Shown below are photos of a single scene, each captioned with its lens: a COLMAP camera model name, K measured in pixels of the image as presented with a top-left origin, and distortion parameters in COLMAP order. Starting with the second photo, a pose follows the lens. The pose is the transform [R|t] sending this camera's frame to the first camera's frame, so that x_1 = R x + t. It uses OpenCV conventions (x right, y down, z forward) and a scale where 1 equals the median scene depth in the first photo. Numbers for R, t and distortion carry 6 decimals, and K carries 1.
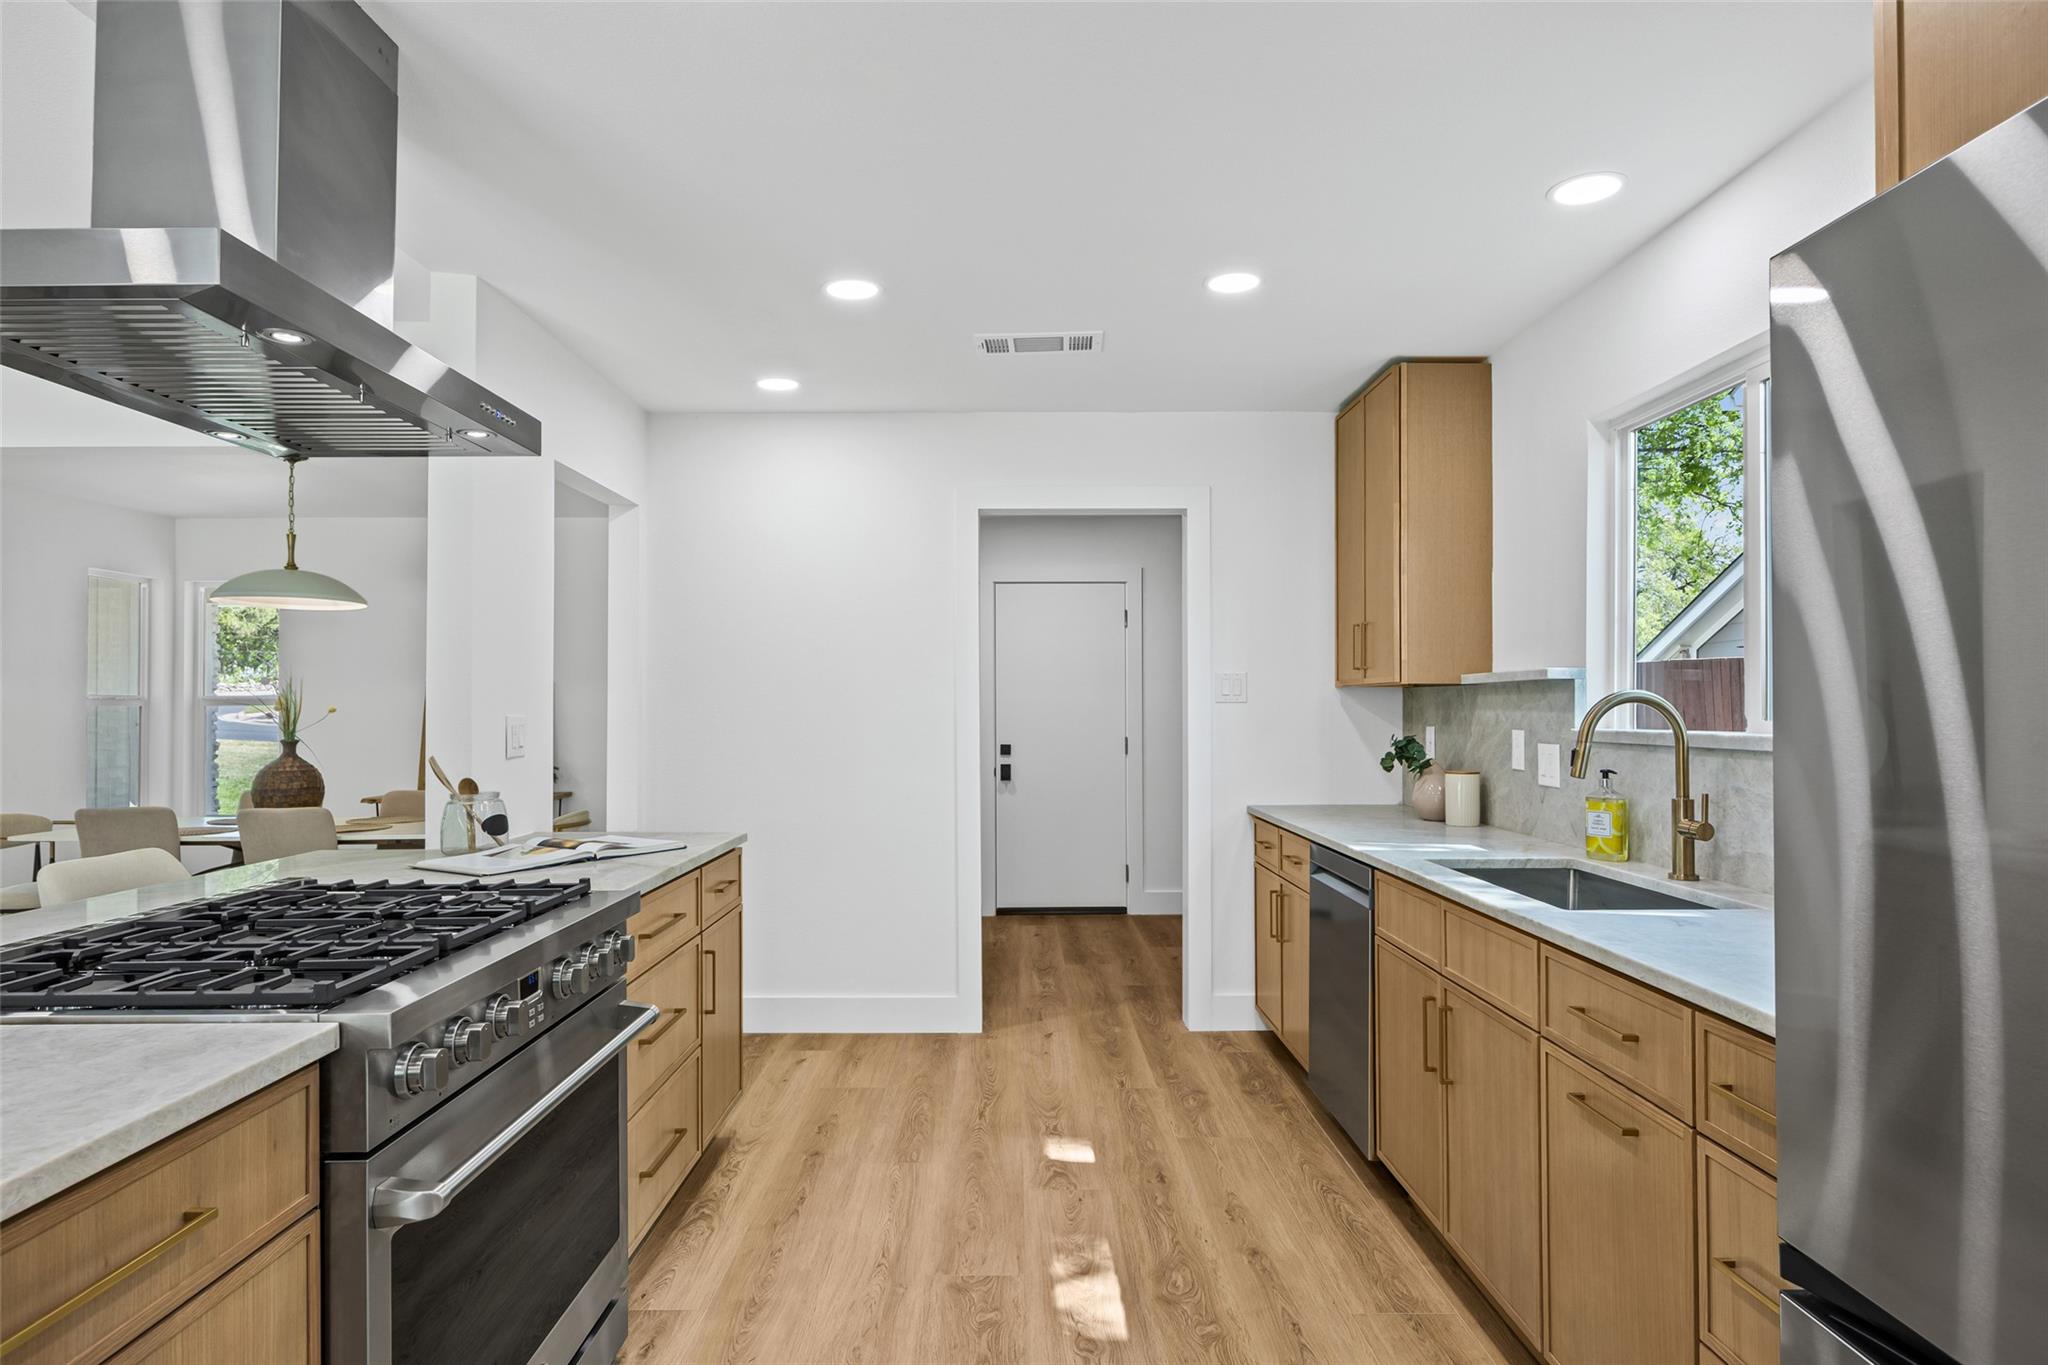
lens RADIAL K [[1117.7, 0, 1022.5], [0, 1117.7, 691.4], [0, 0, 1]] dist [-0.002940, -0.001933]
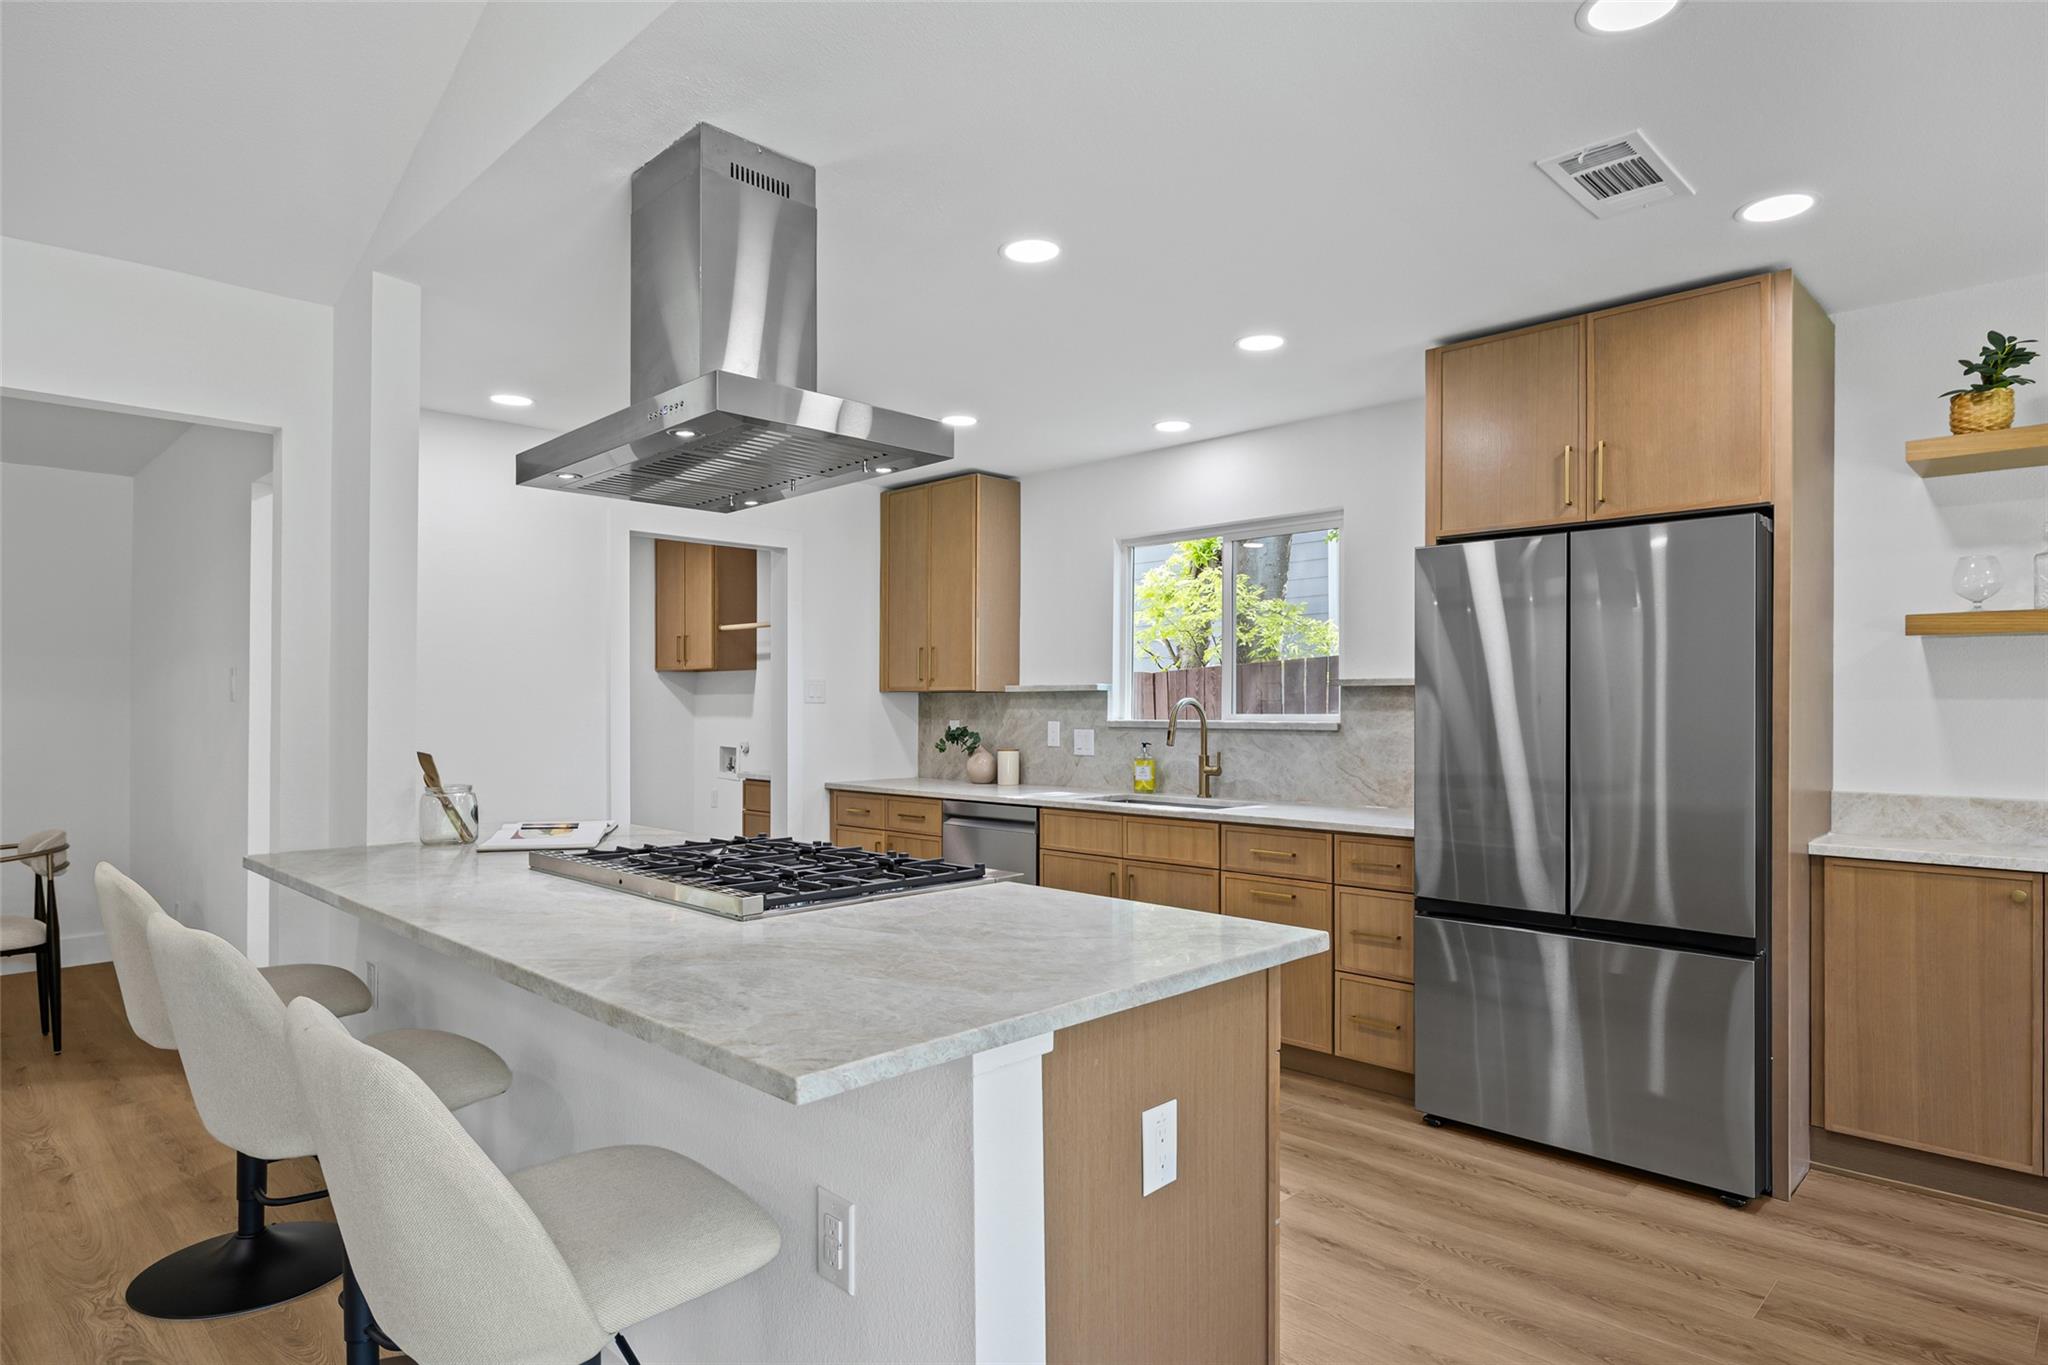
lens RADIAL K [[1117.7, 0, 1029.7], [0, 1117.7, 693.9], [0, 0, 1]] dist [-0.002940, -0.001933]
pose [[0.702339, 0.011409, 0.711752, -0.747052], [-0.011821, 0.999921, -0.004364, 0.002339], [-0.711745, -0.005348, 0.702418, -0.101277]]
